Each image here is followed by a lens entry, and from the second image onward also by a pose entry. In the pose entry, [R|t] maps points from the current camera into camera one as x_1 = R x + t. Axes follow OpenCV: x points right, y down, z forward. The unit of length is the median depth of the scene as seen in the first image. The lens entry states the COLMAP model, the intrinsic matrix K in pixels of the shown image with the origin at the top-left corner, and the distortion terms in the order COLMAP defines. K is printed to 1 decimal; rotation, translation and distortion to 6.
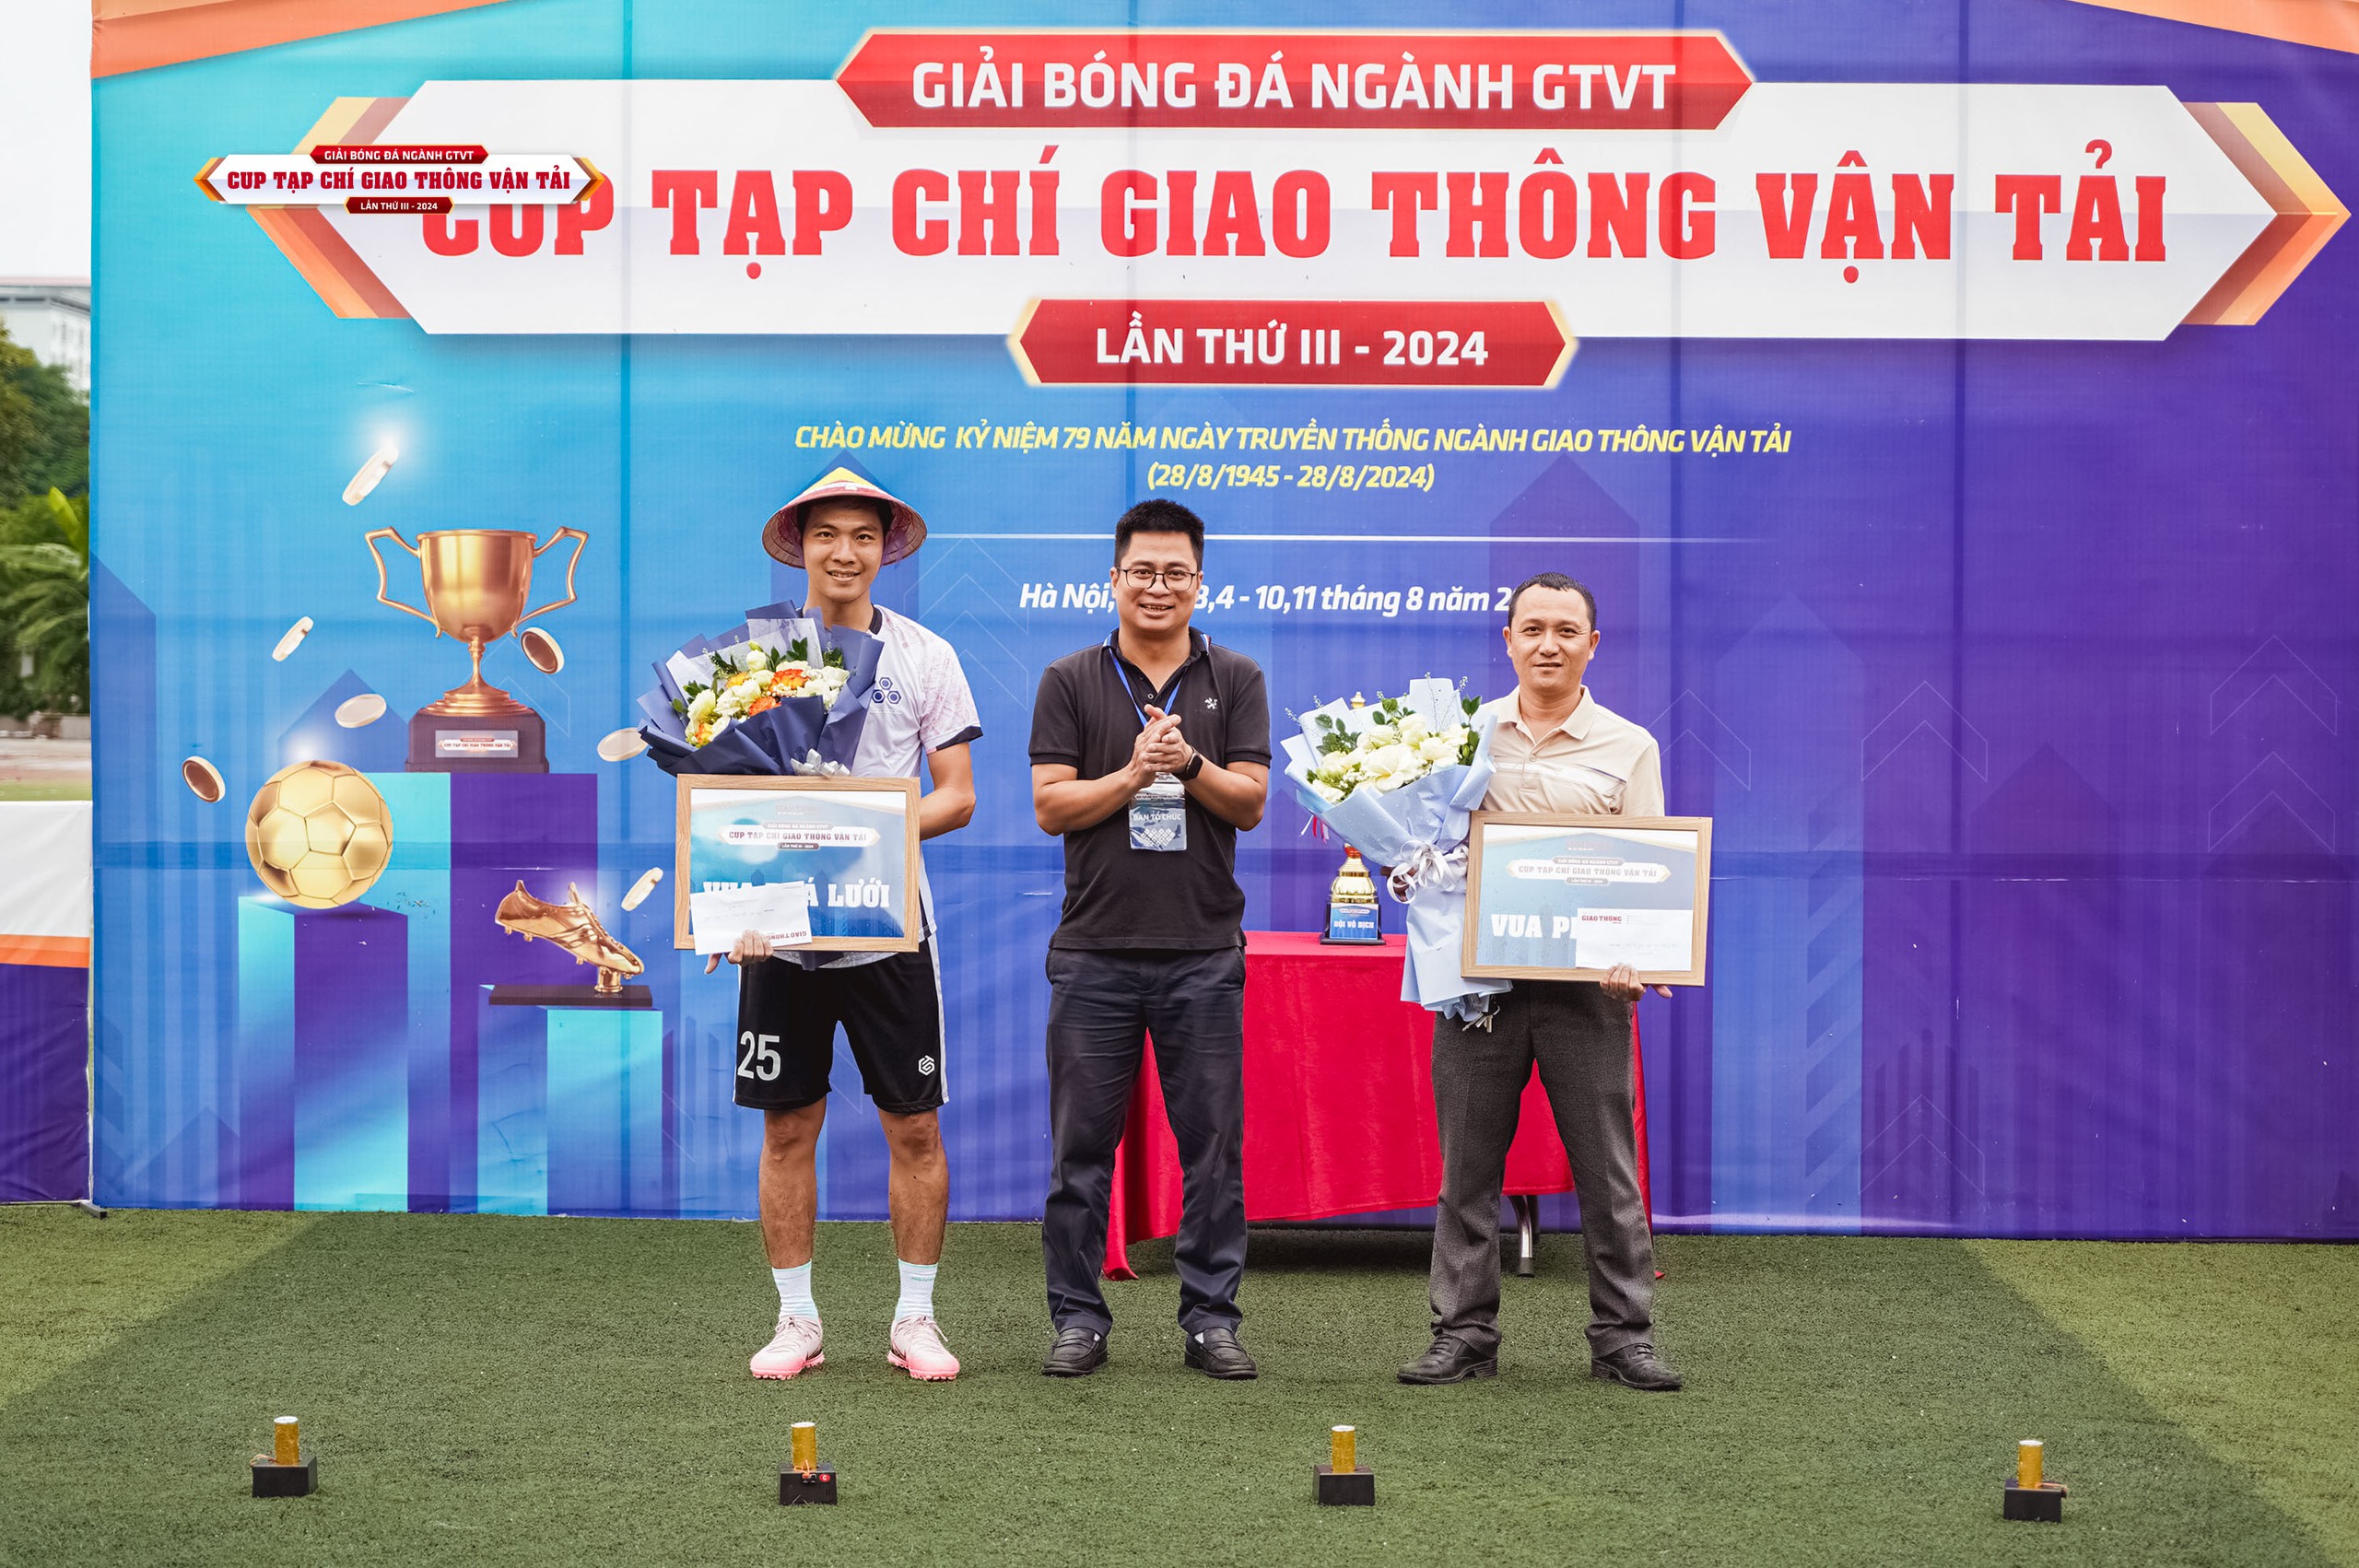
lens RADIAL K [[4956.9, 0, 1154.6], [0, 4956.9, 795.2], [0, 0, 1]] dist [-0.043201, 0.000000]
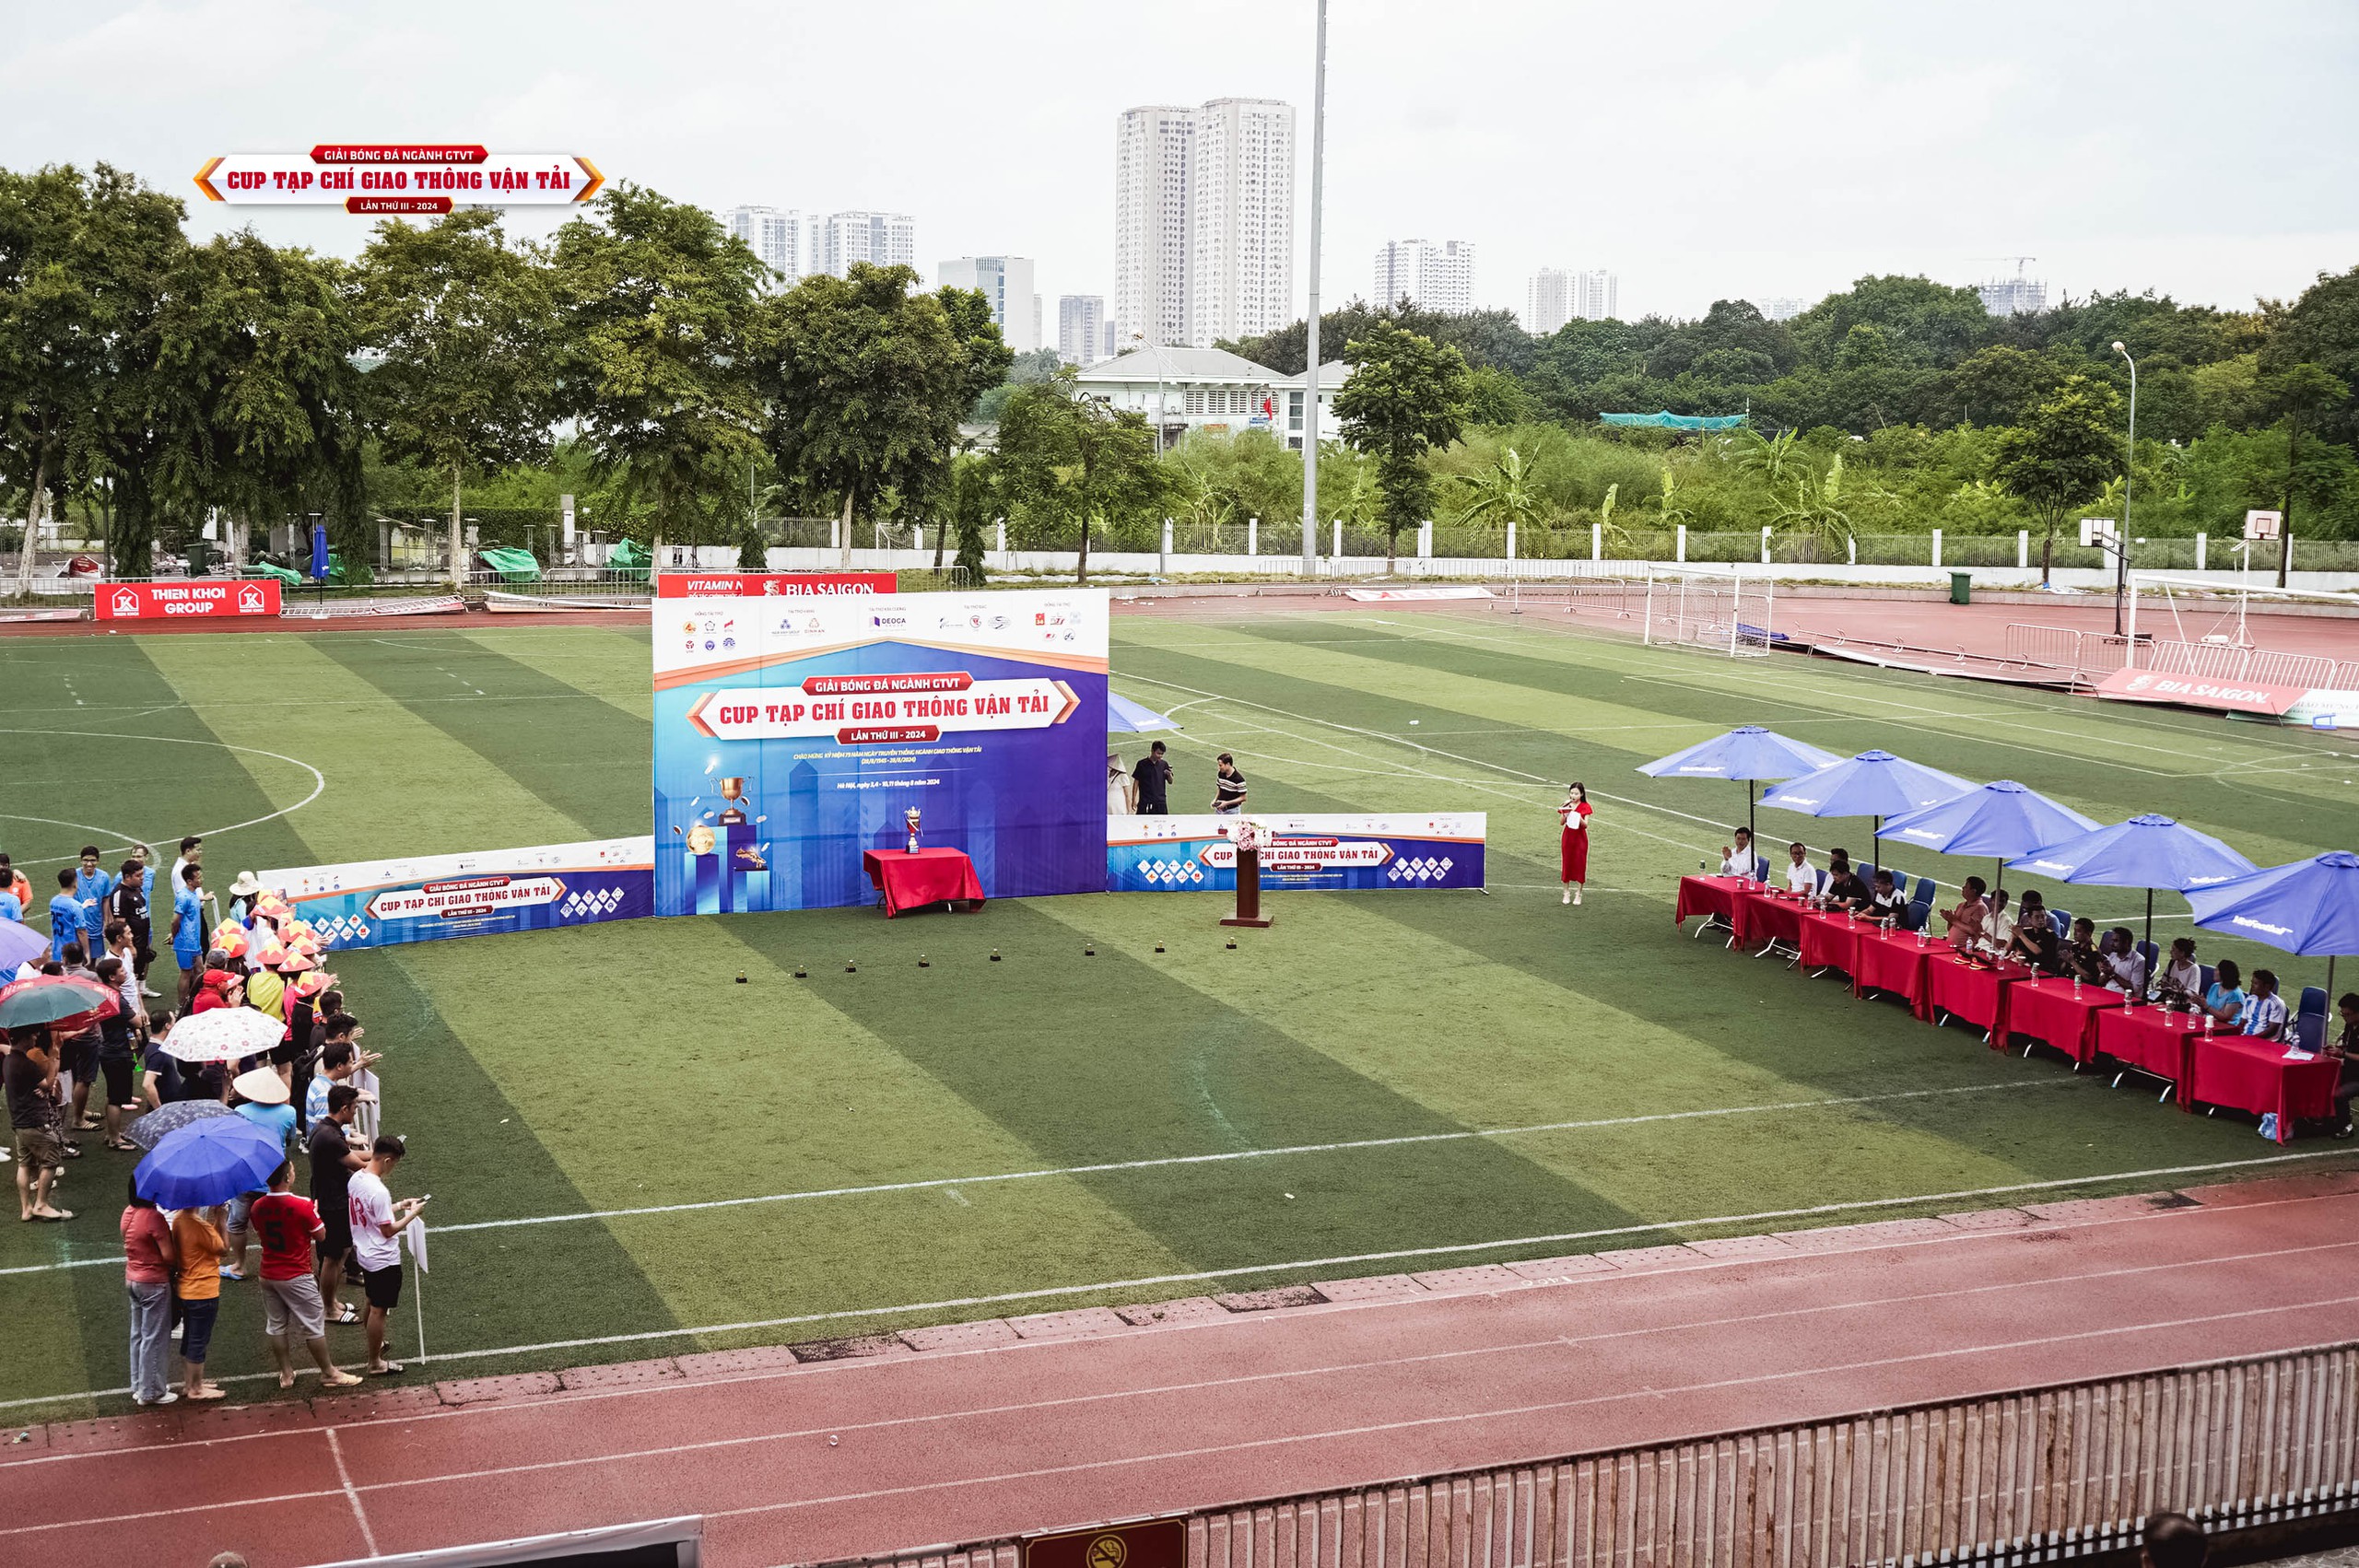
lens RADIAL K [[3026.5, 0, 1177.4], [0, 3026.5, 785.4], [0, 0, 1]] dist [0.002967, 0.000000]
pose [[0.914600, -0.053145, 0.400851, -0.957229], [0.007592, 0.993408, 0.114385, -0.394967], [-0.404287, -0.101573, 0.908975, -1.972782]]
